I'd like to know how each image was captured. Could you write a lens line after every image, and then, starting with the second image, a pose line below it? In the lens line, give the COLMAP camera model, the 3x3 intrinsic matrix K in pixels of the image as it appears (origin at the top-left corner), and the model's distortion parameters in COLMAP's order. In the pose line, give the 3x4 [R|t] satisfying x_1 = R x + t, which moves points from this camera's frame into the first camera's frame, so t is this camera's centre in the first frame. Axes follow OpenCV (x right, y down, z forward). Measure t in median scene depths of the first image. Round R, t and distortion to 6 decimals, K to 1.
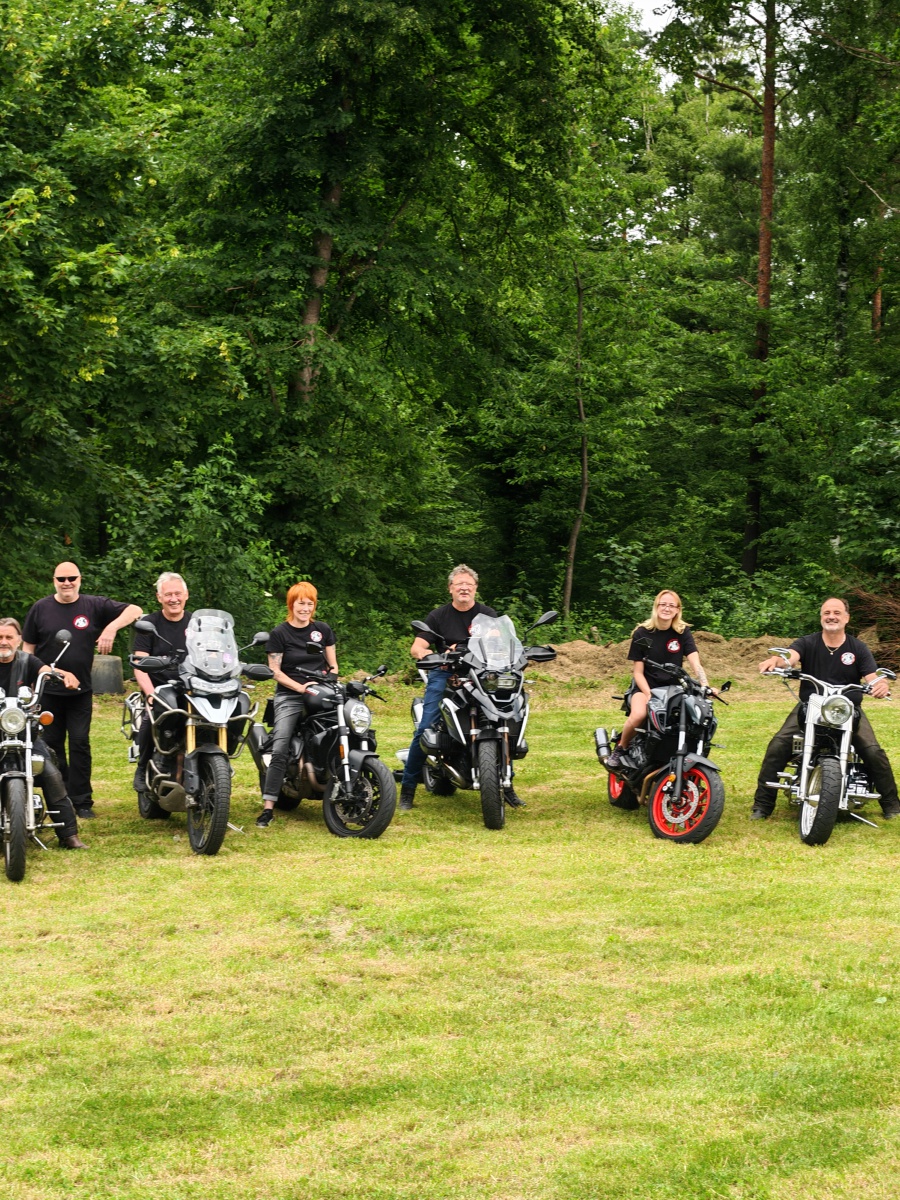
lens RADIAL K [[2491.1, 0, 443.7], [0, 2491.1, 584.2], [0, 0, 1]] dist [0.036846, 0.289561]
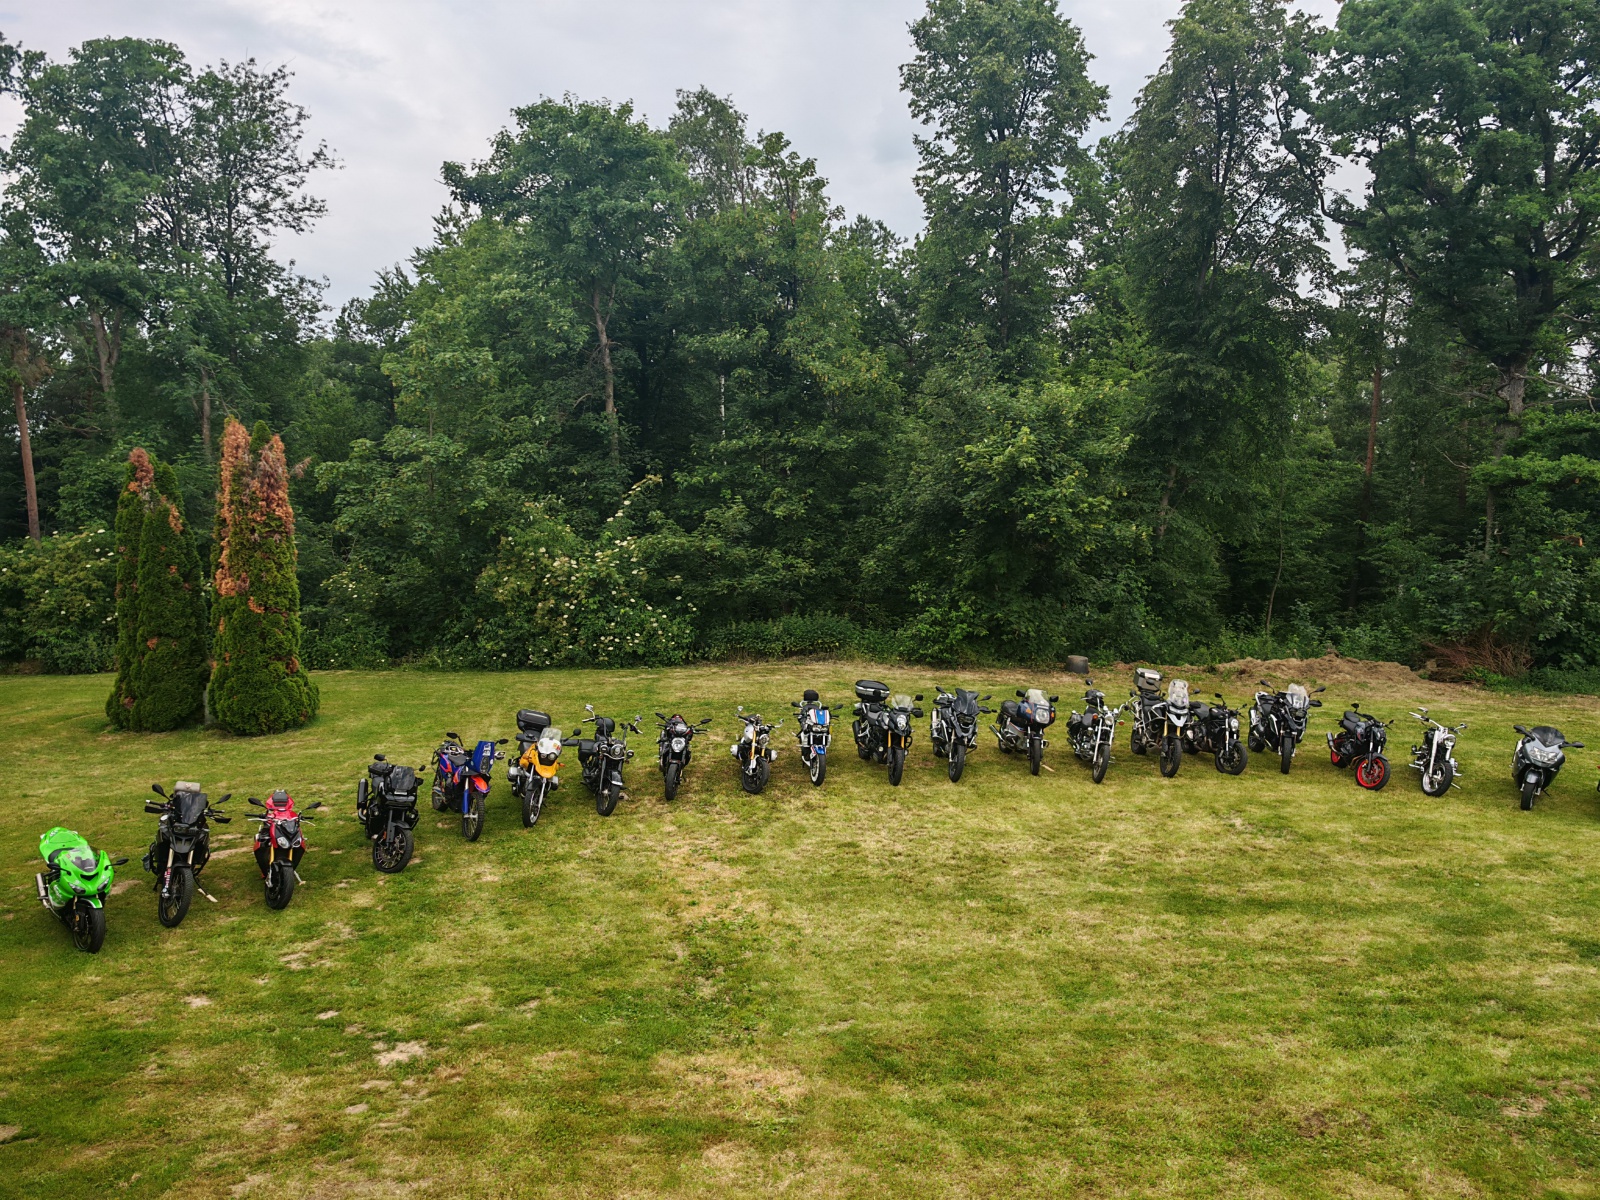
lens RADIAL K [[1158.5, 0, 805.6], [0, 1158.5, 602.2], [0, 0, 1]] dist [0.032219, -0.056897]
pose [[0.954885, 0.055394, -0.291763, -0.102125], [-0.043240, 0.997913, 0.047948, -0.101953], [0.293811, -0.033169, 0.955288, -0.225317]]
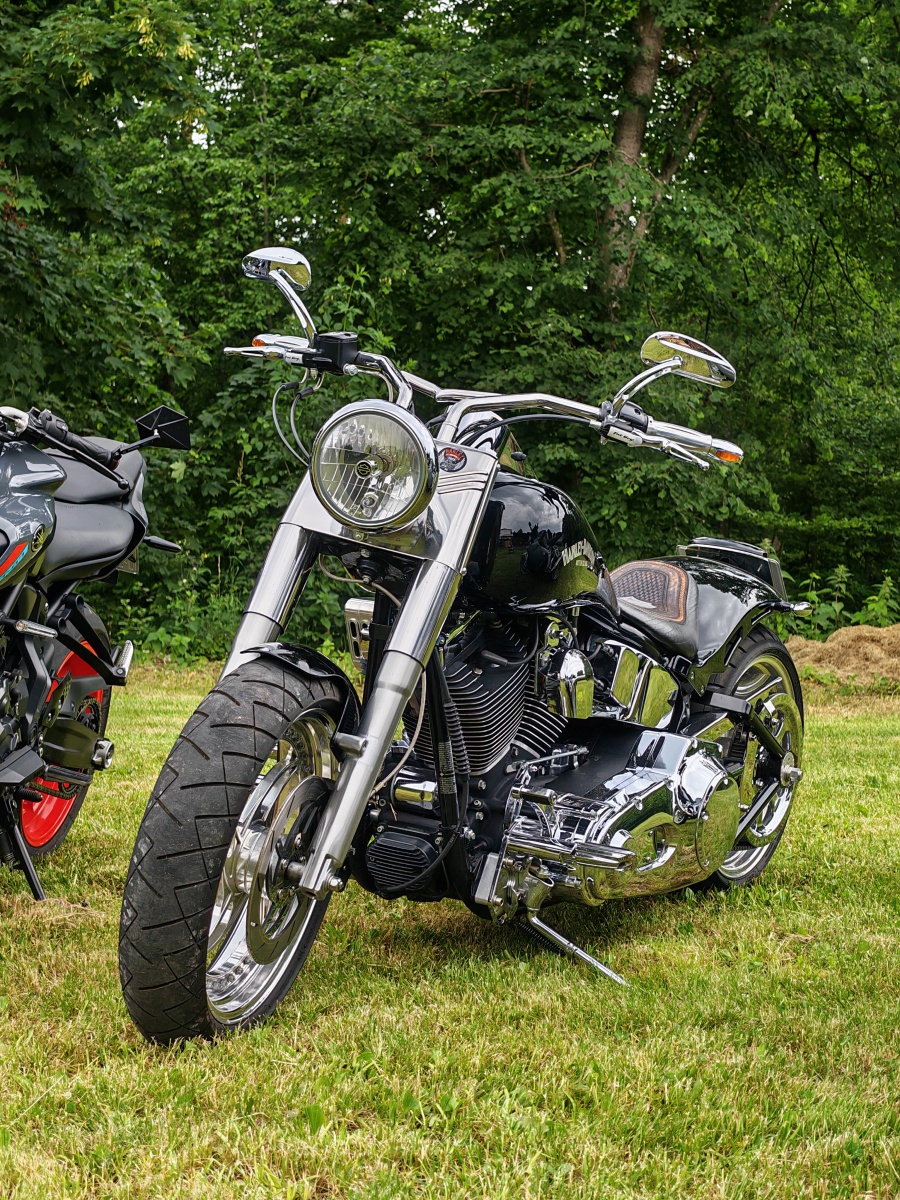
lens RADIAL K [[2491.1, 0, 443.7], [0, 2491.1, 584.2], [0, 0, 1]] dist [0.036846, 0.289561]
pose [[0.945819, 0.026546, -0.323606, 0.228088], [-0.040204, 0.998557, -0.035594, 0.065745], [0.322195, 0.046676, 0.945522, 0.734499]]
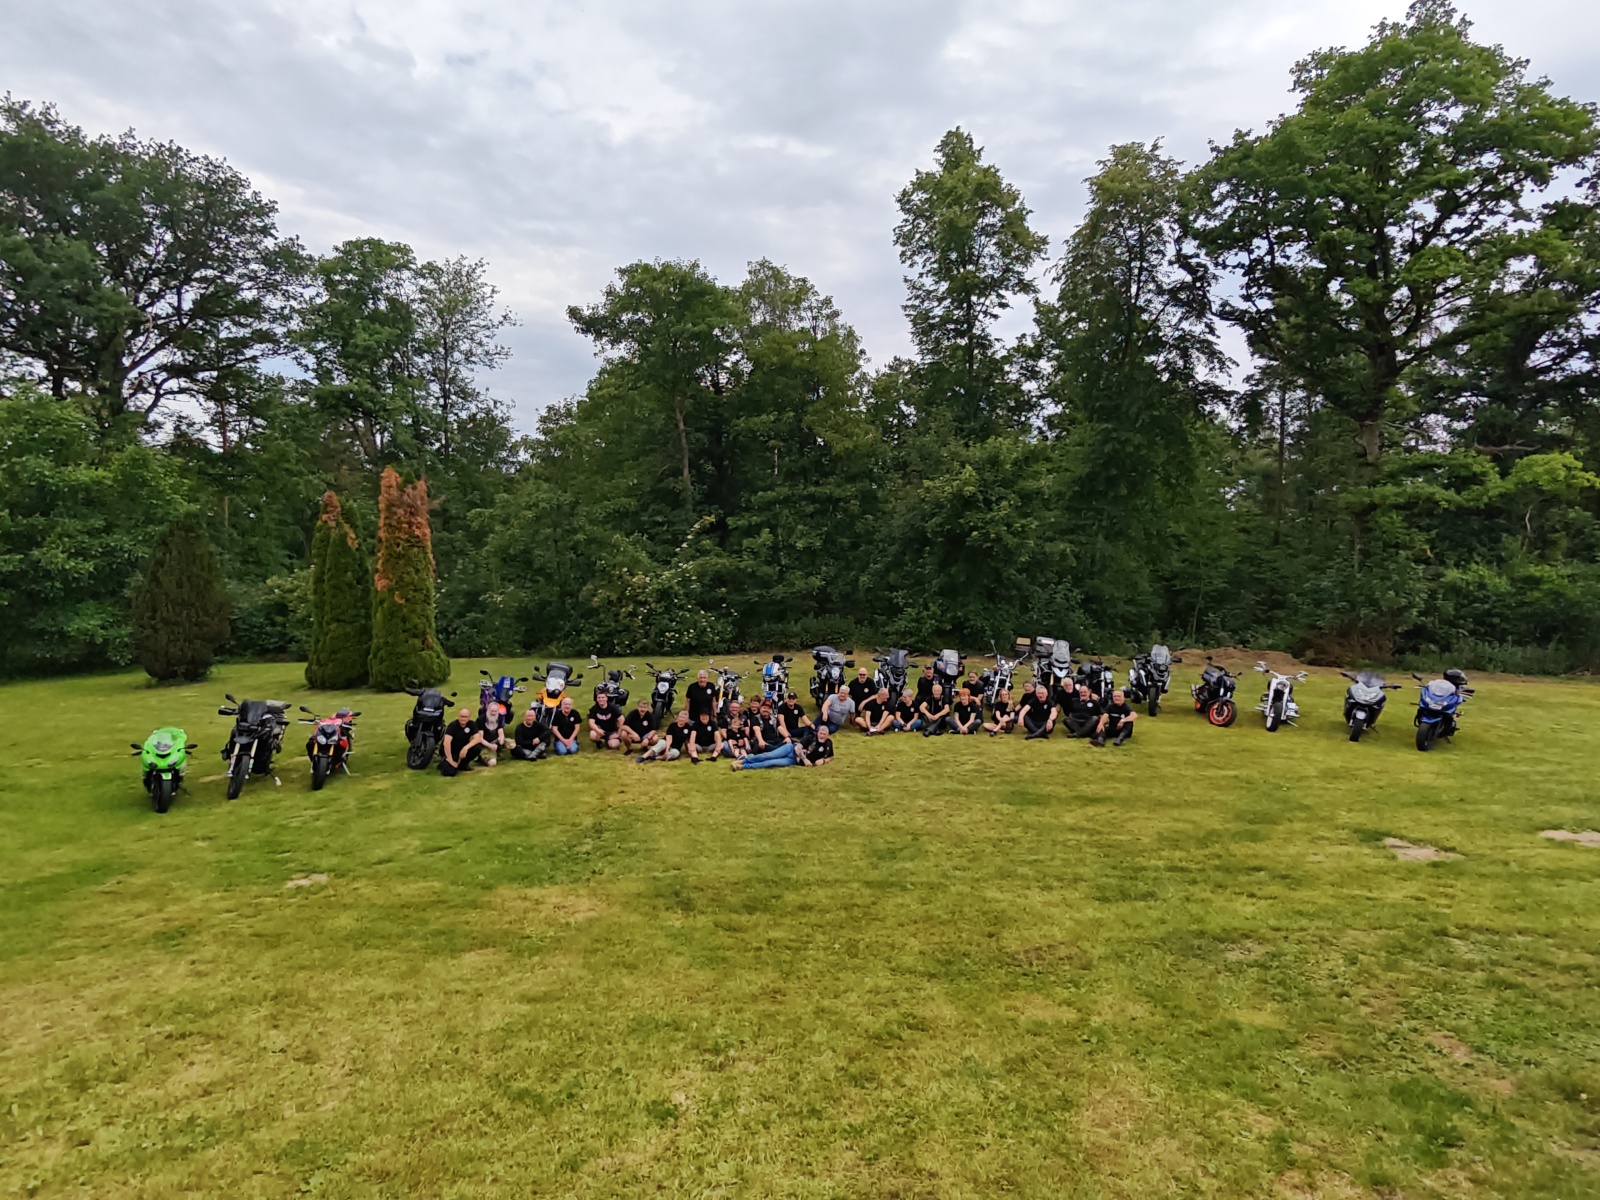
lens RADIAL K [[810.0, 0, 802.0], [0, 810.0, 593.5], [0, 0, 1]] dist [-0.009490, 0.006903]
pose [[0.916454, 0.026210, -0.399281, 0.017737], [-0.034288, 0.999326, -0.013101, -0.023247], [0.398668, 0.025697, 0.916735, -0.080817]]
